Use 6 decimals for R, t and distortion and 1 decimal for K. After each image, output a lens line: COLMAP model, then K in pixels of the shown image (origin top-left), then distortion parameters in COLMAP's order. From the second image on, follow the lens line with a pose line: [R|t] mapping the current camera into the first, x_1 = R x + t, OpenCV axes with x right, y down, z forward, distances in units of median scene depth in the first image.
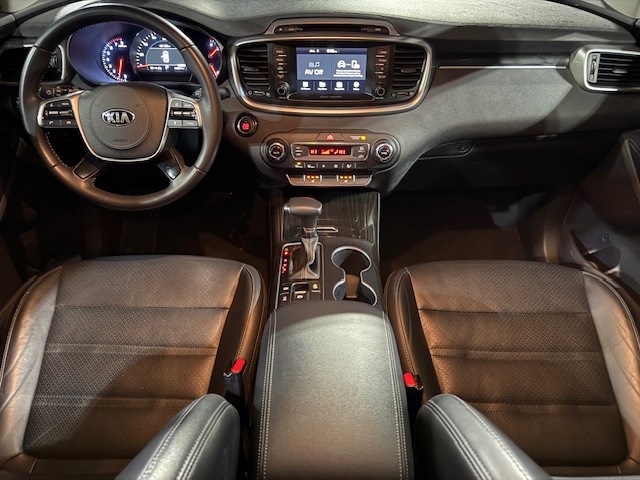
lens RADIAL K [[450.3, 0, 320.0], [0, 450.3, 240.0], [0, 0, 1]] dist [0.101706, -0.150938]
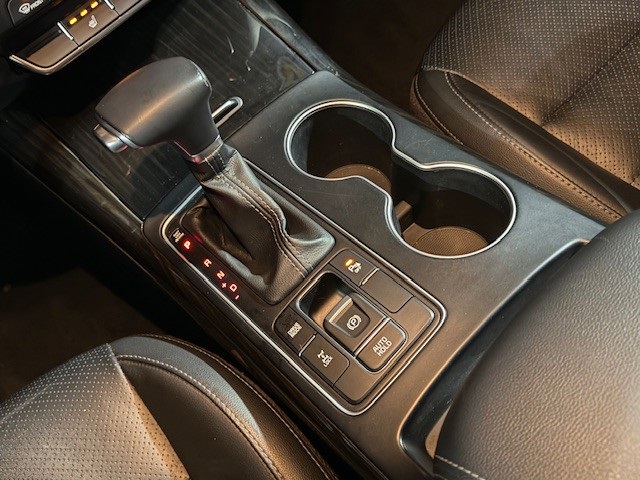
lens RADIAL K [[661.3, 0, 336.6], [0, 661.3, 240.8], [0, 0, 1]] dist [0.015786, 0.005343]
pose [[0.699010, -0.678430, 0.226094, -0.111886], [0.582670, 0.723631, 0.369937, -0.097755], [-0.414585, -0.126851, 0.901126, 0.509772]]
